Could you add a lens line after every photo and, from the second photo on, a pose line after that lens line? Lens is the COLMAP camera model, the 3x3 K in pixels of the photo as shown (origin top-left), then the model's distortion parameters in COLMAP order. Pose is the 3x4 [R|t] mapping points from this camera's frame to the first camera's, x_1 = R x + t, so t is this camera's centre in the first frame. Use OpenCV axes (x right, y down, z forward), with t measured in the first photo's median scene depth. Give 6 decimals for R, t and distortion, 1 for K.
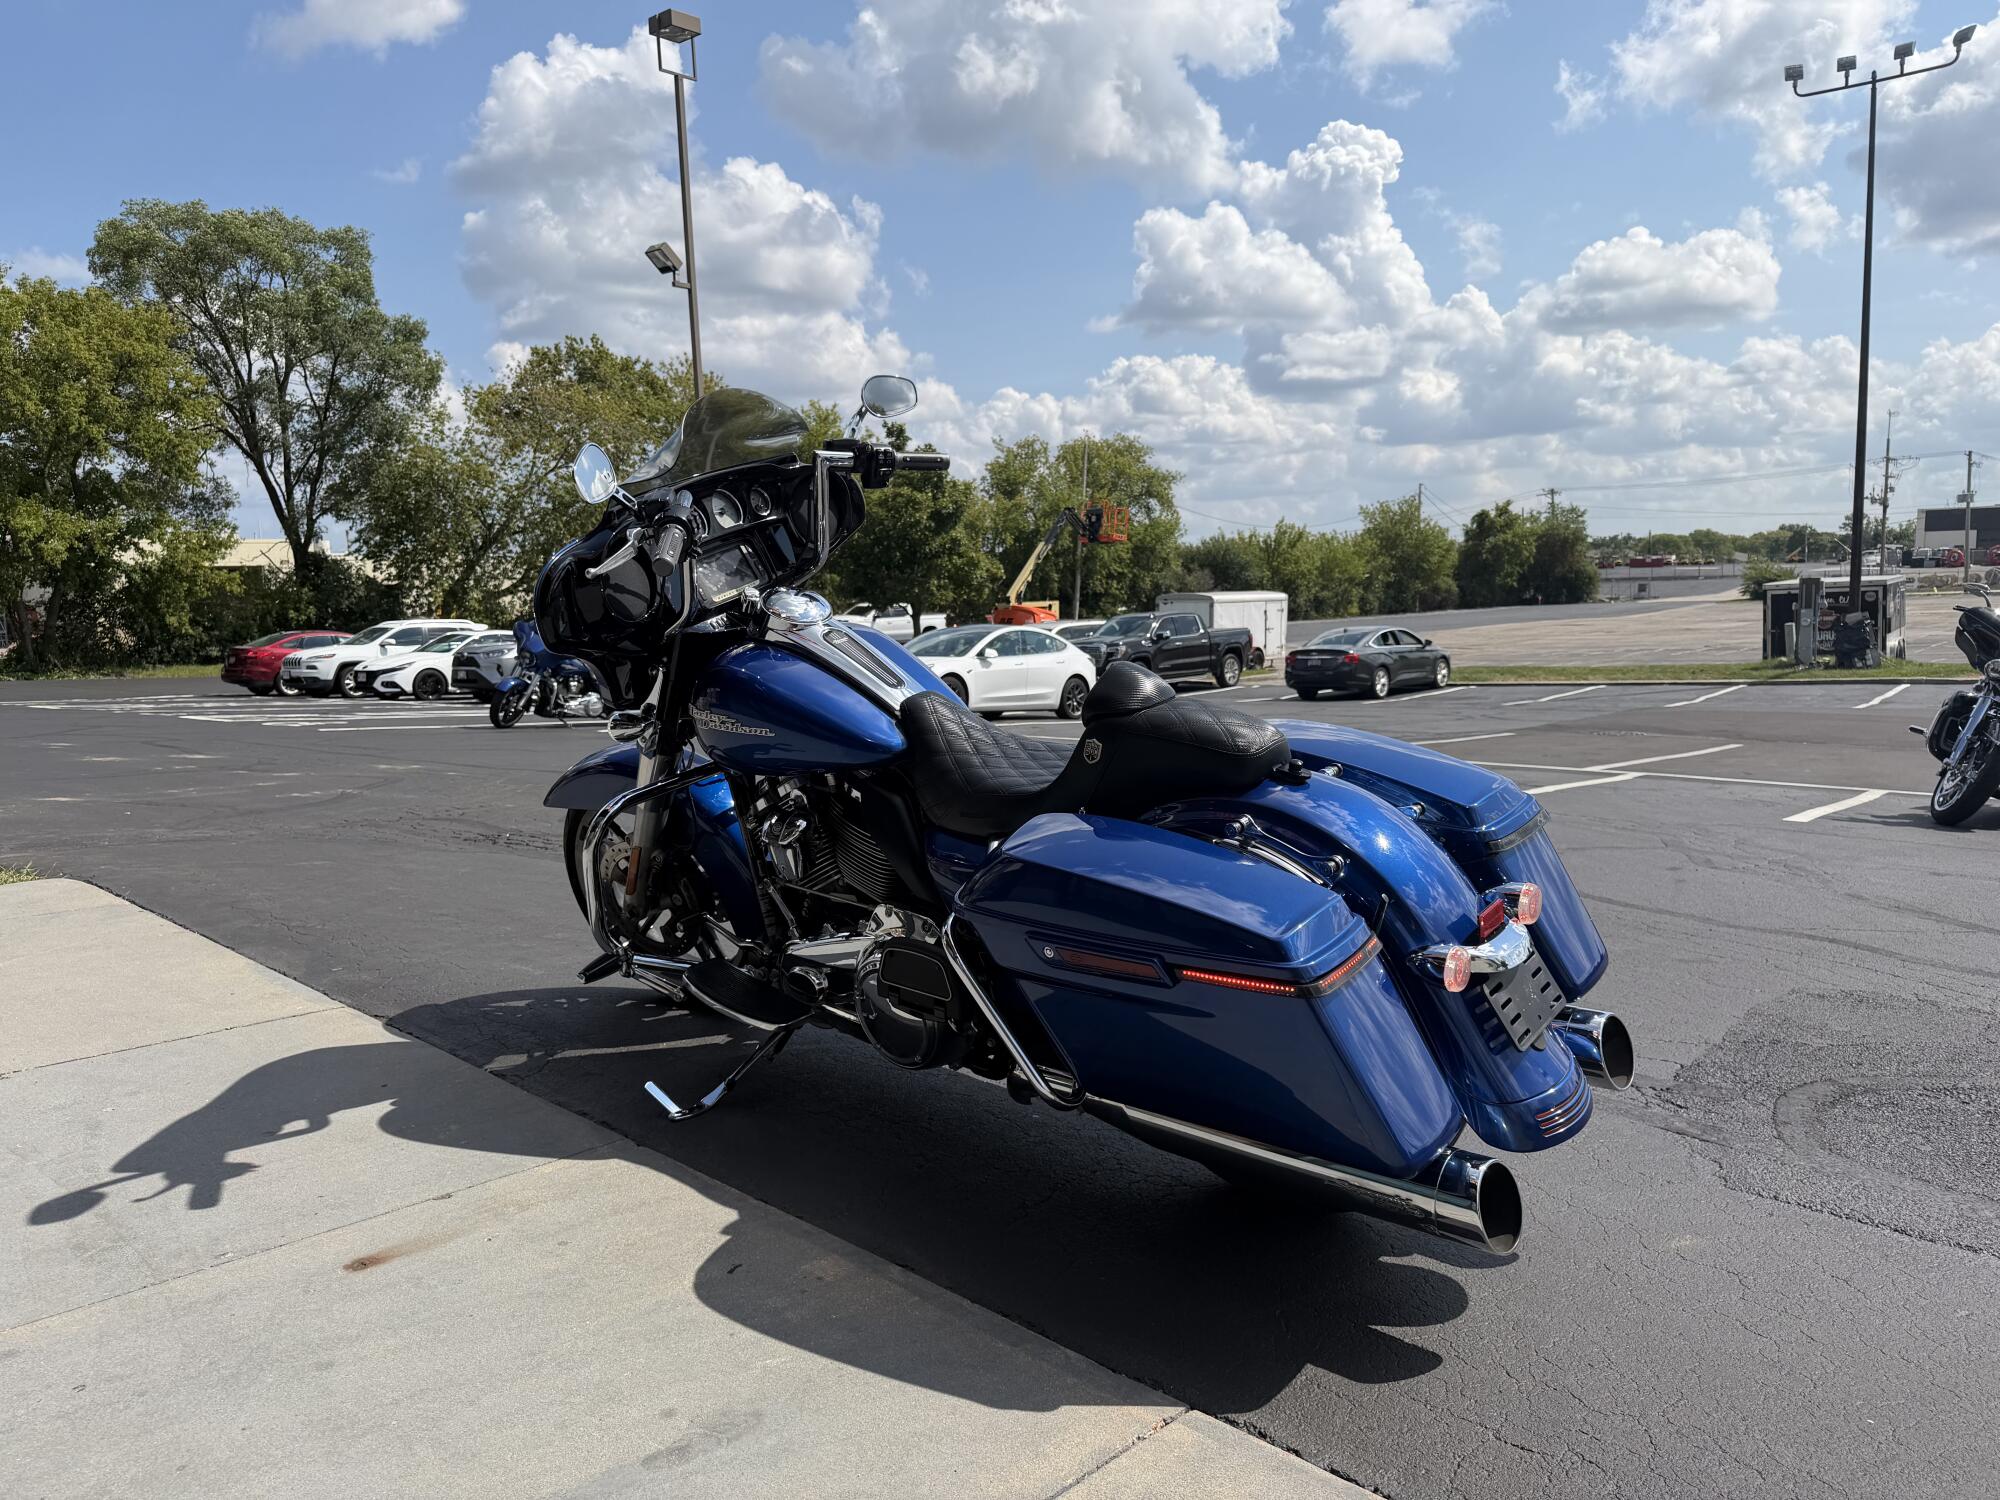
lens RADIAL K [[1404.6, 0, 1009.9], [0, 1404.6, 742.5], [0, 0, 1]] dist [0.032510, -0.039043]
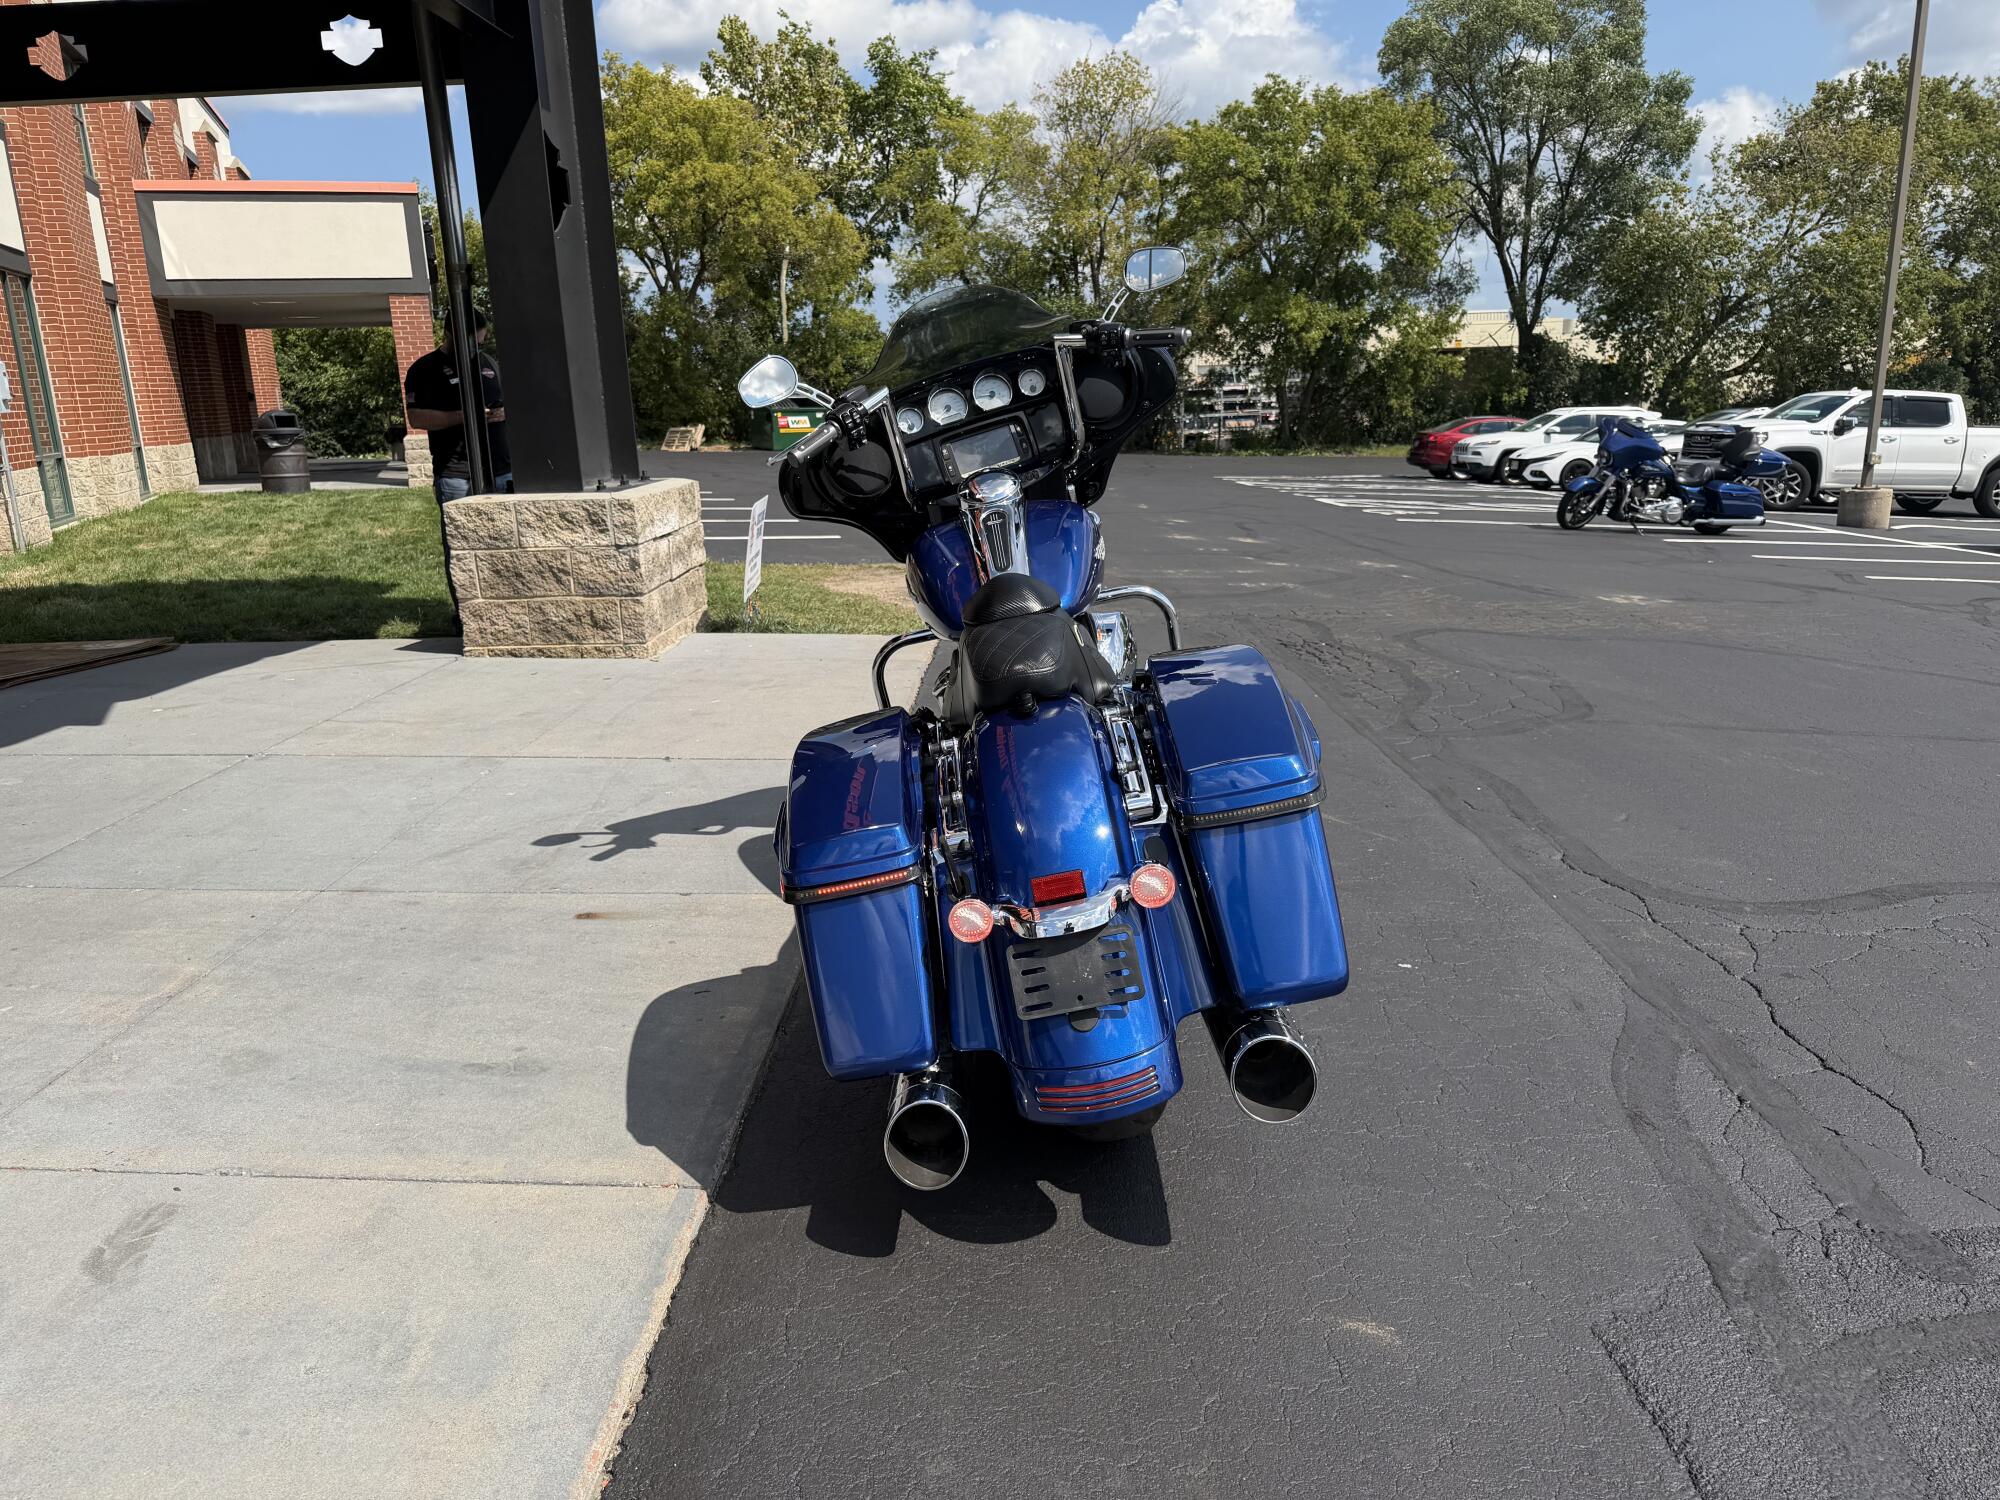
lens RADIAL K [[1404.6, 0, 994.0], [0, 1404.6, 750.7], [0, 0, 1]] dist [0.032510, -0.039043]
pose [[0.663191, 0.188362, -0.724360, 0.063705], [-0.071216, 0.979303, 0.189454, -0.009312], [0.745055, -0.074058, 0.662879, 0.021833]]
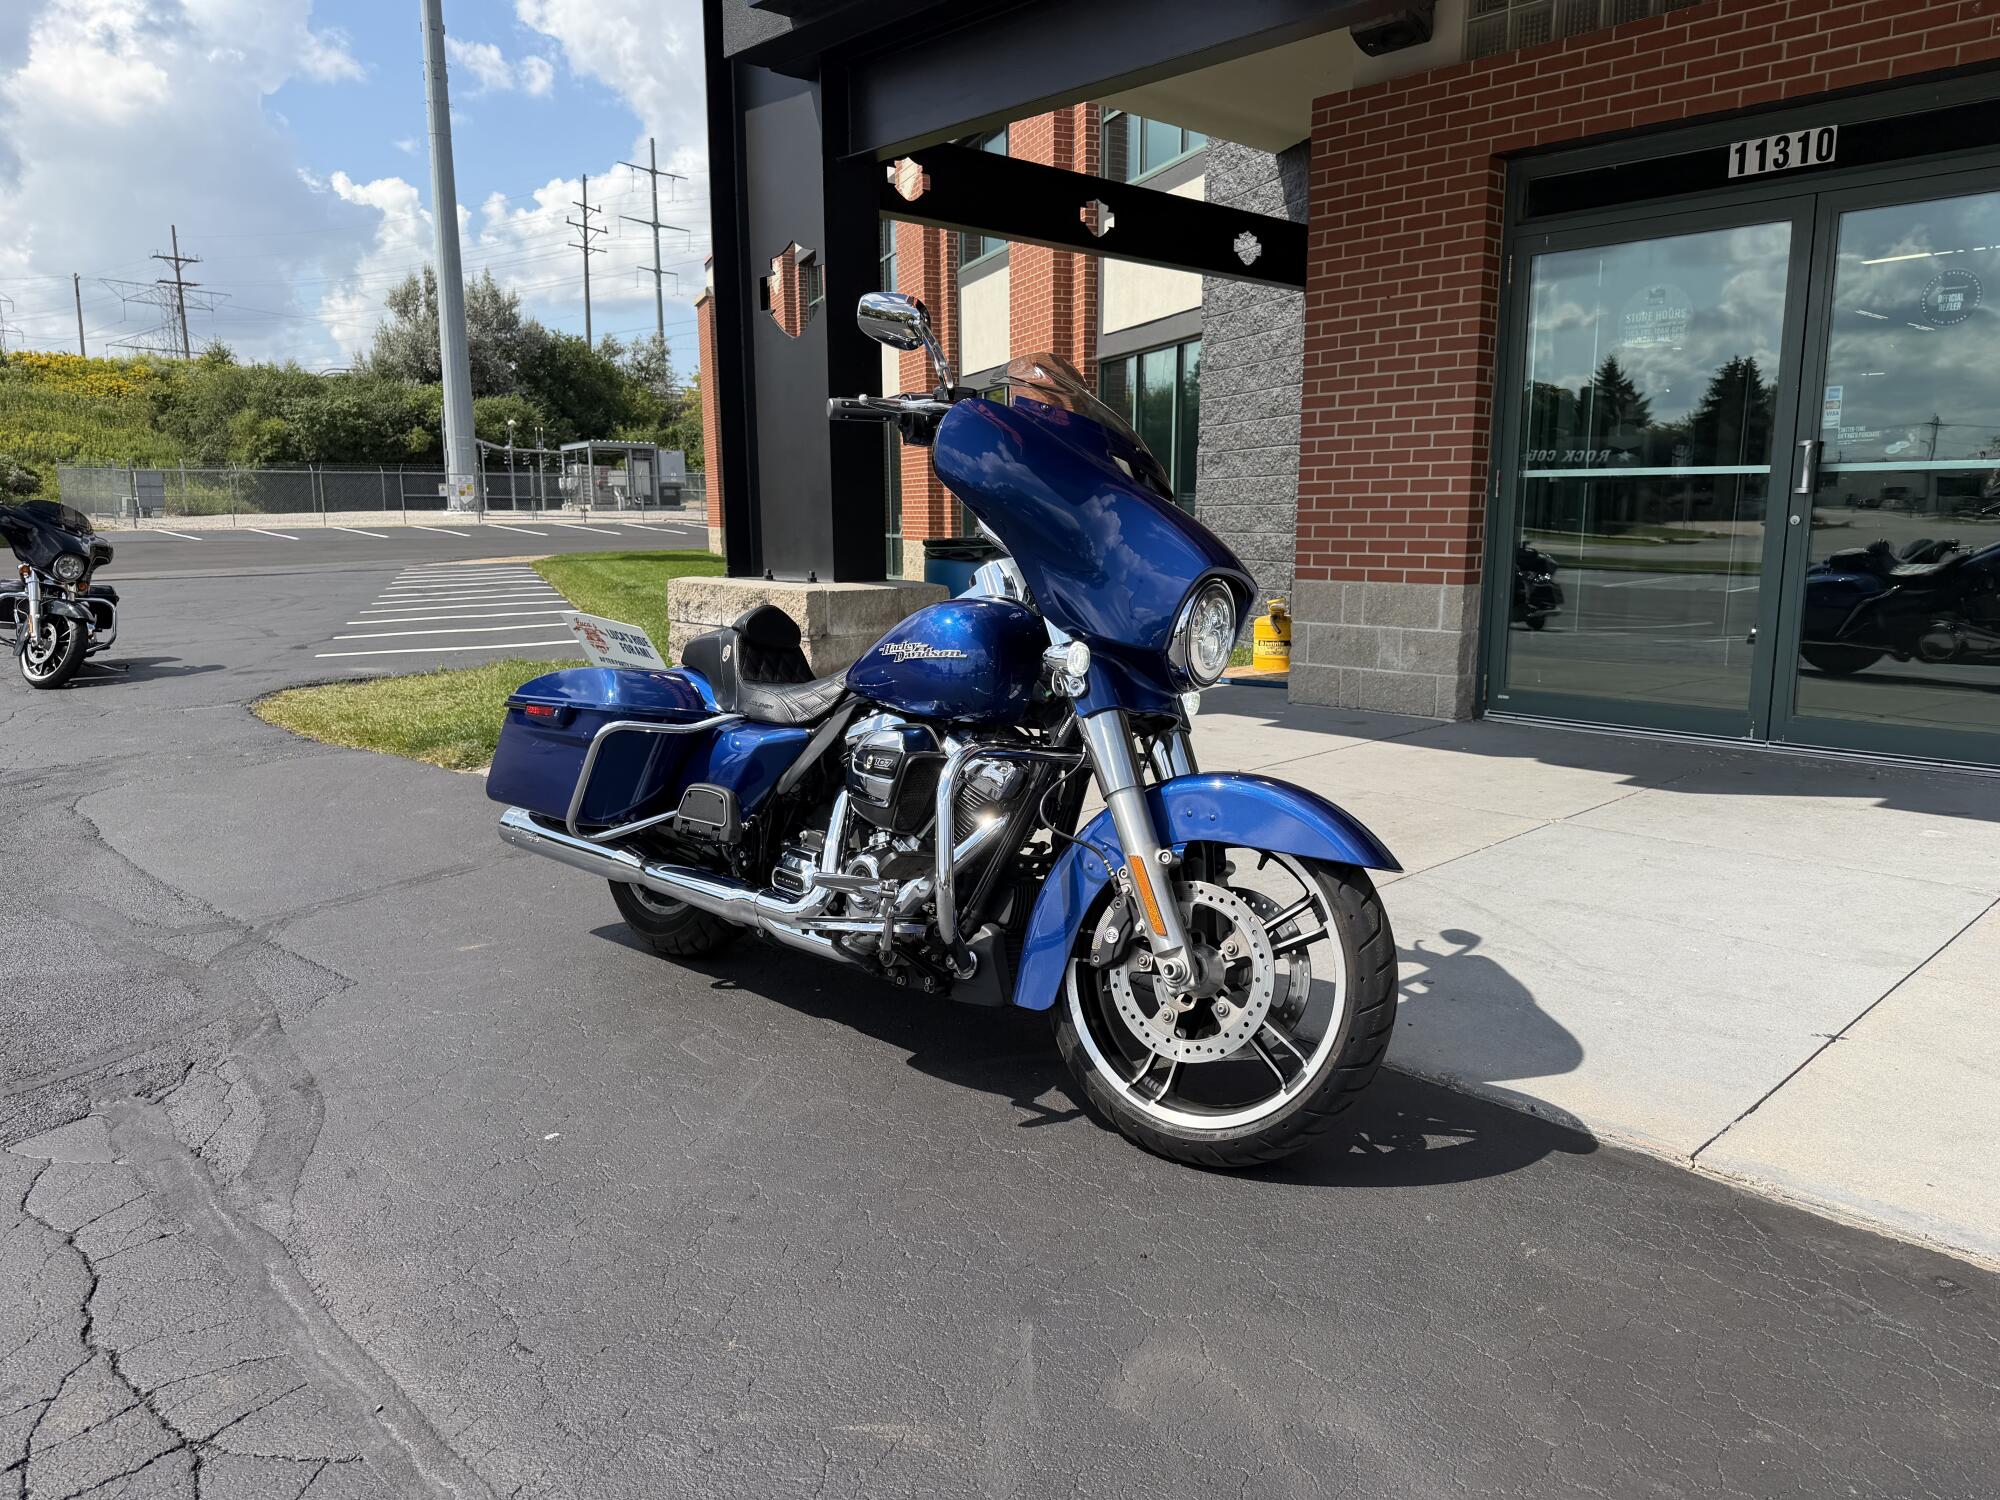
lens RADIAL K [[1404.6, 0, 1012.5], [0, 1404.6, 765.8], [0, 0, 1]] dist [0.032510, -0.039043]
pose [[-0.997926, 0.013871, 0.062857, -0.020235], [0.031684, 0.955868, 0.292082, -0.024347], [-0.056032, 0.293467, -0.954326, 0.184174]]
